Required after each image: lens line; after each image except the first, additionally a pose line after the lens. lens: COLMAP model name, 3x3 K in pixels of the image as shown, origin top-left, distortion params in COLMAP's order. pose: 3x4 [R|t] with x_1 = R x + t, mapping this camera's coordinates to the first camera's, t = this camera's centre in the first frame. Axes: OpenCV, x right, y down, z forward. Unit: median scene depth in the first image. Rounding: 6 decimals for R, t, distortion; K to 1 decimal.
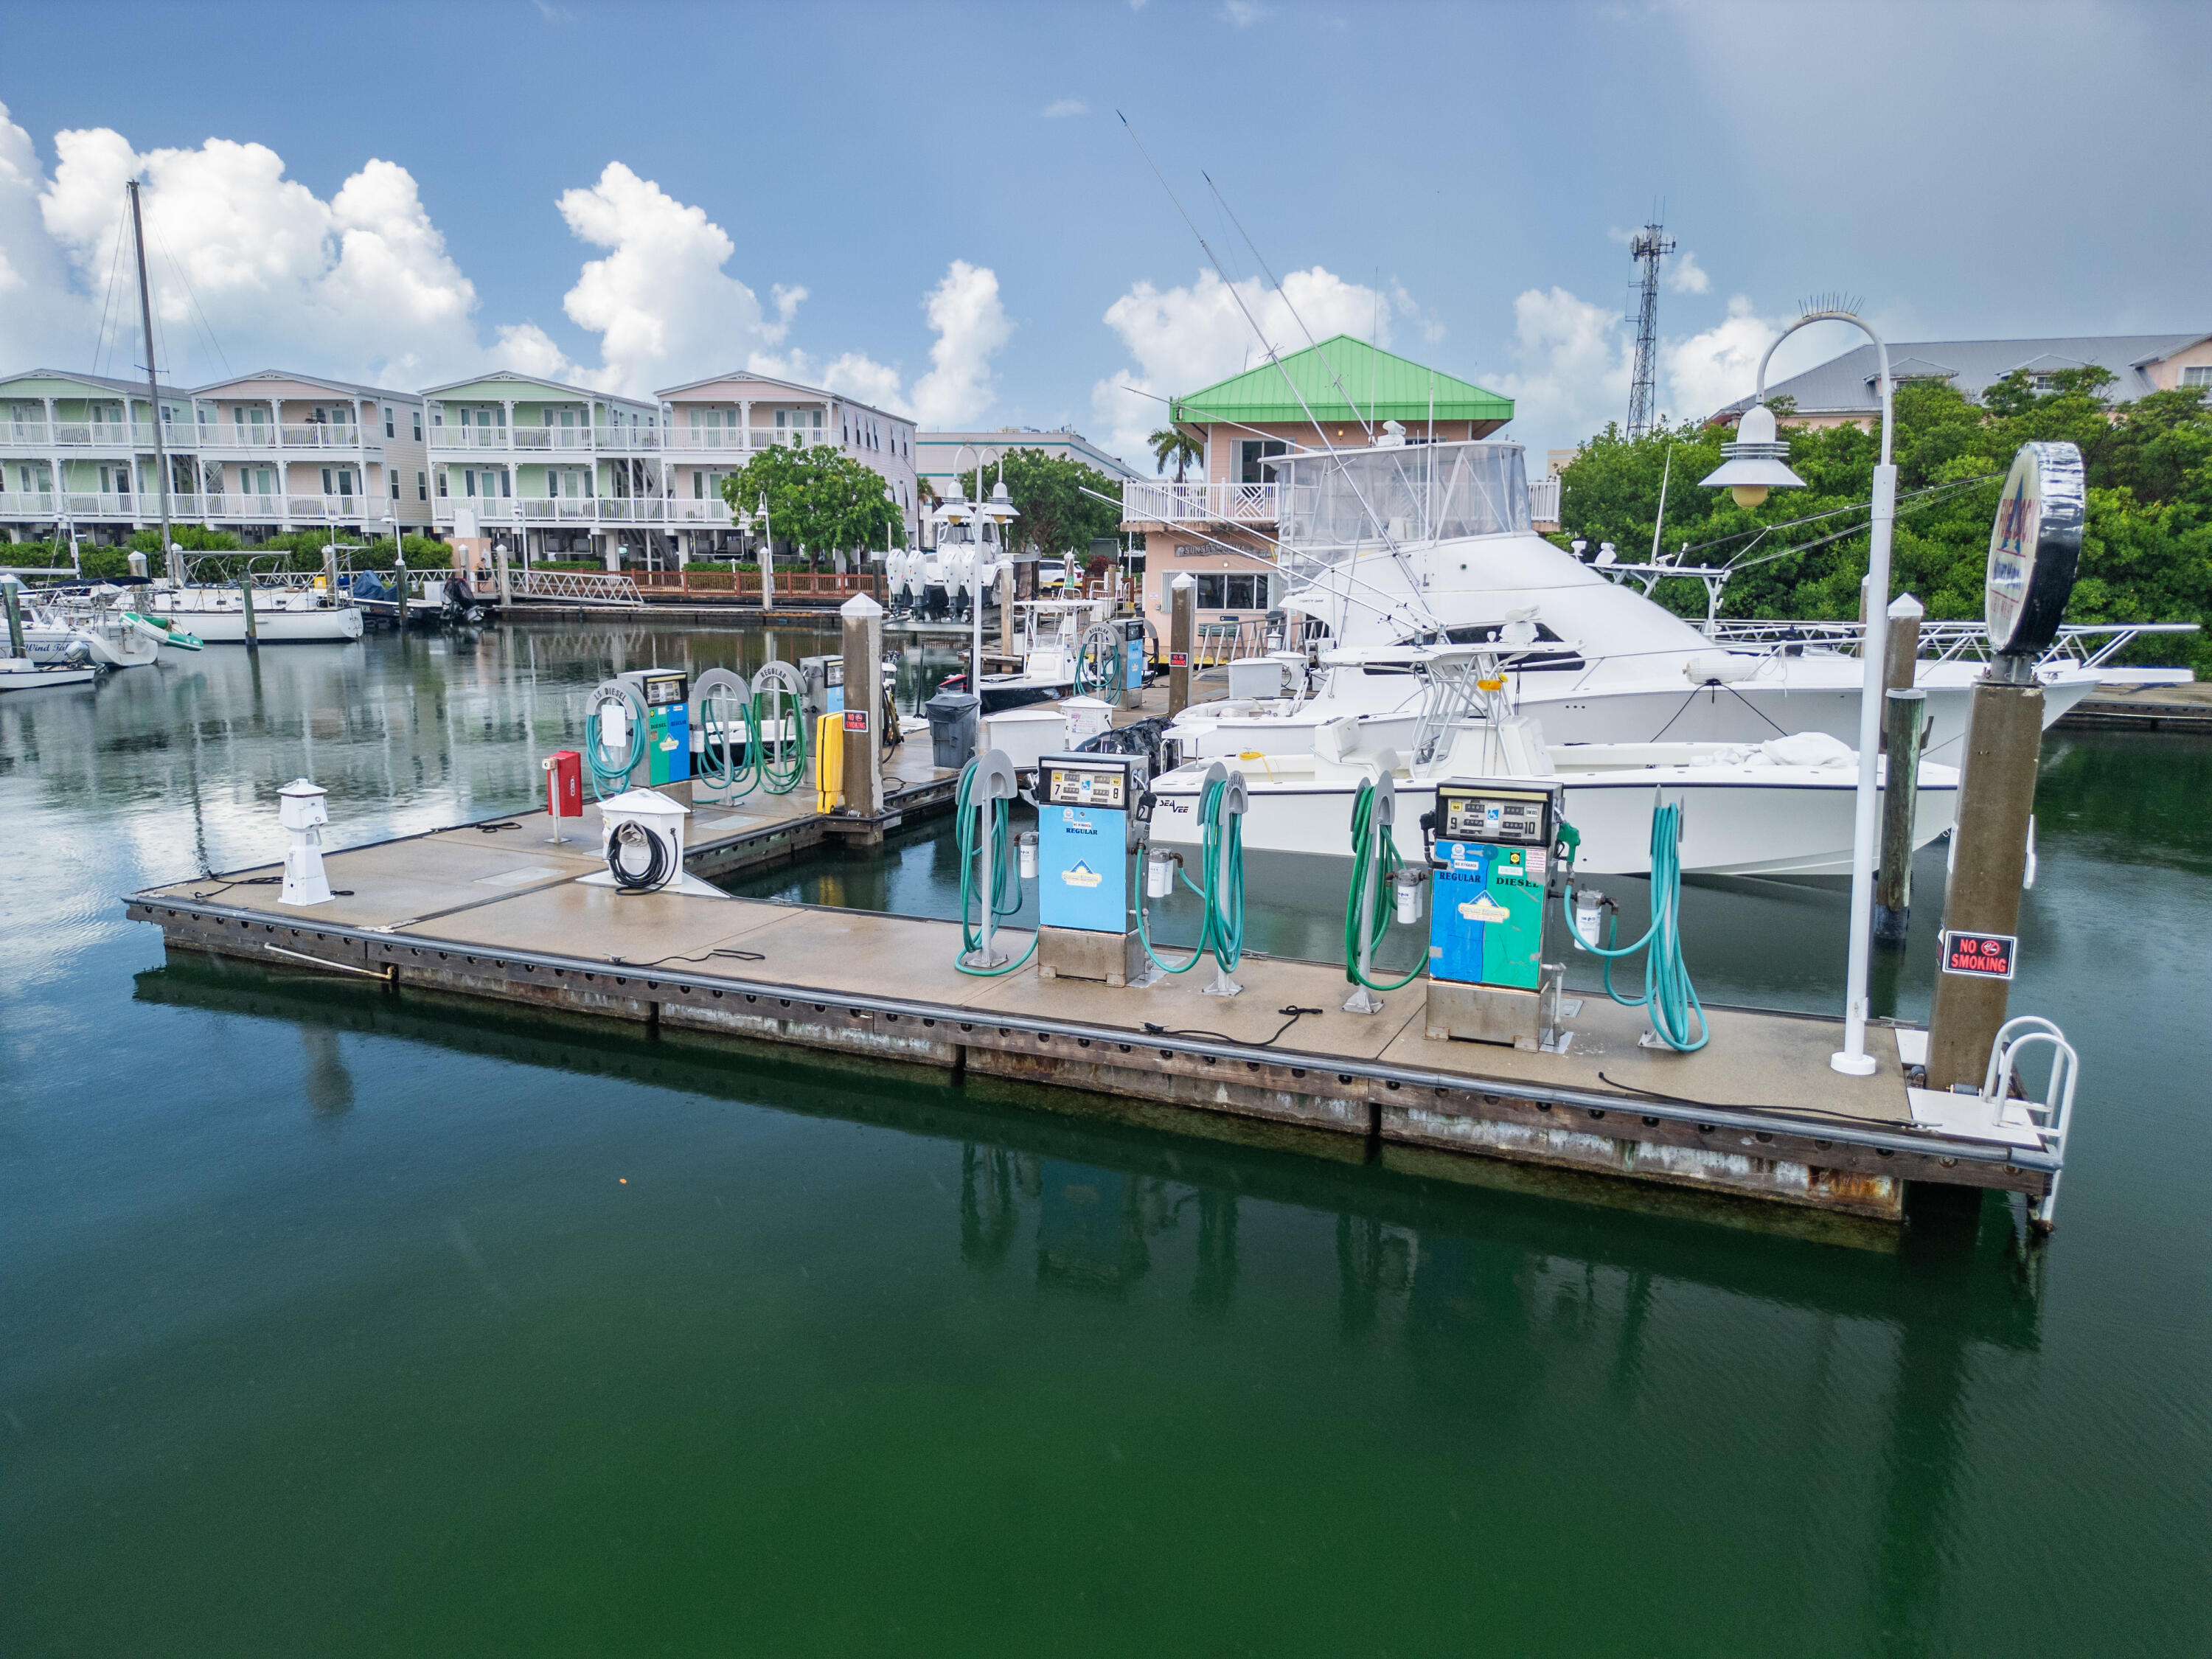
lens RADIAL K [[1554.9, 0, 1106.8], [0, 1554.9, 842.1], [0, 0, 1]] dist [0.048852, -0.039490]
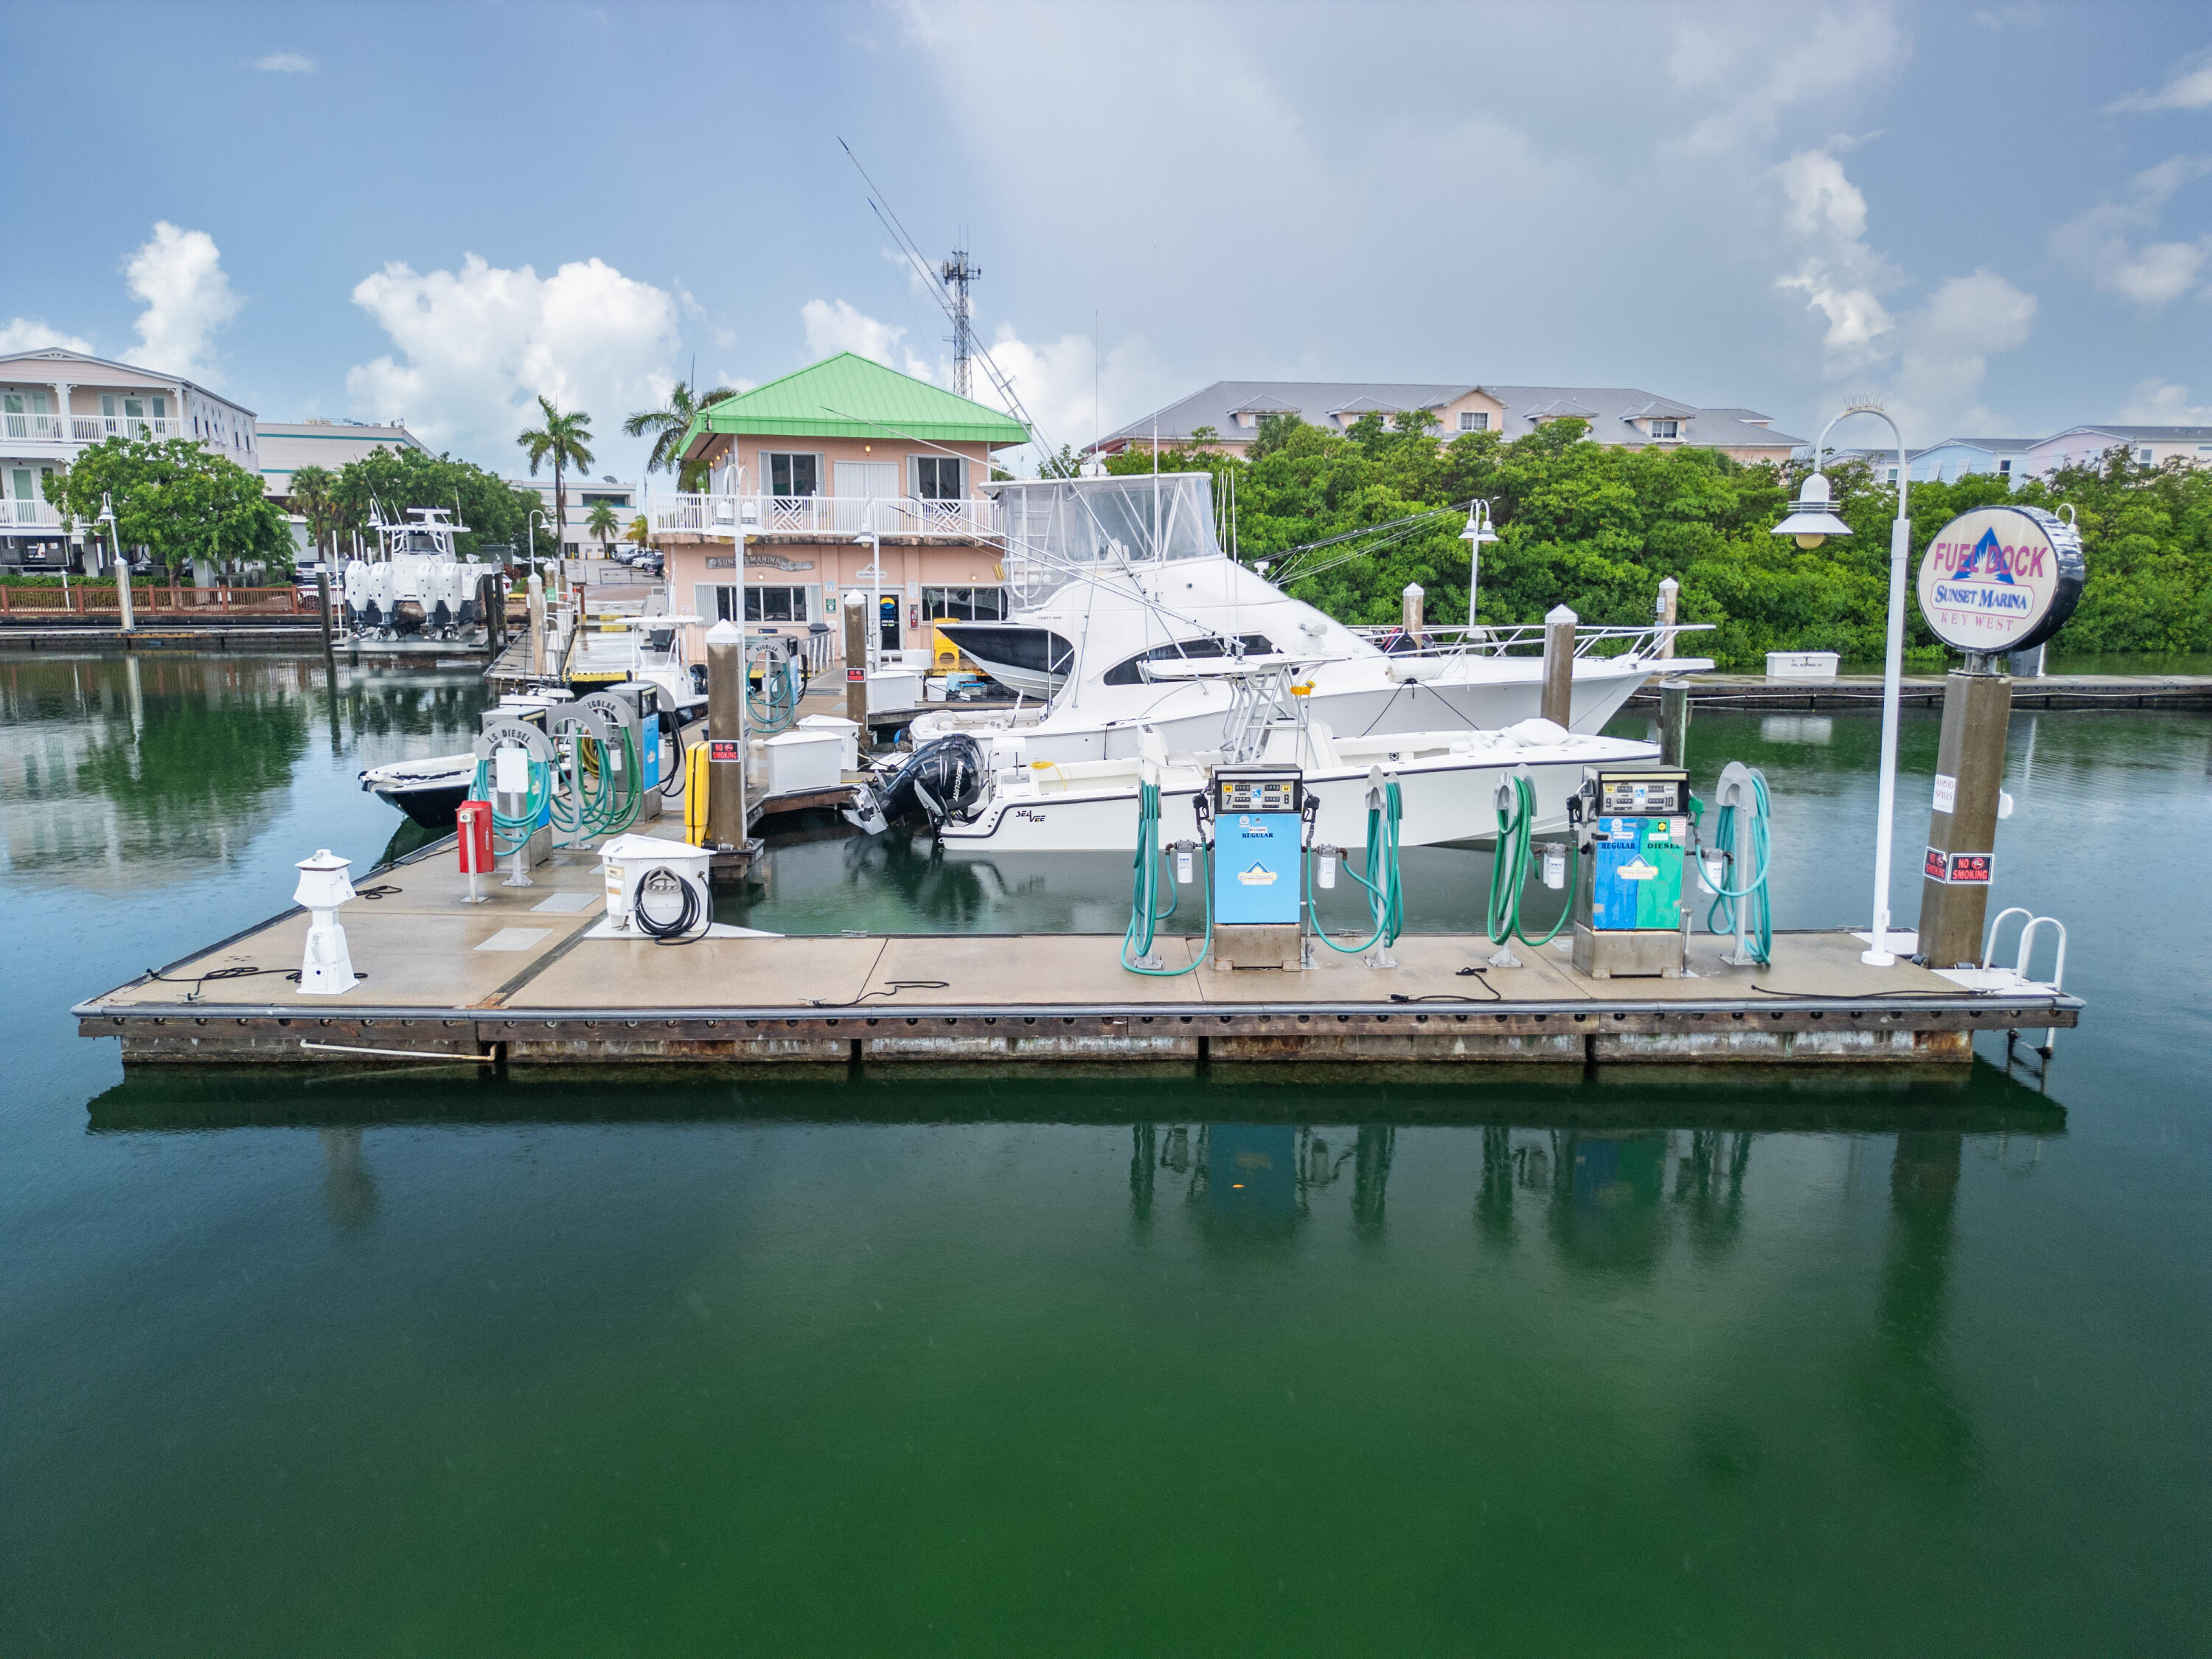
lens RADIAL K [[1554.9, 0, 1090.4], [0, 1554.9, 852.8], [0, 0, 1]] dist [0.048852, -0.039490]
pose [[0.909271, -0.081072, 0.408233, -0.475216], [0.079555, 0.996615, 0.020725, -0.022275], [-0.408532, 0.013632, 0.912642, 0.025477]]
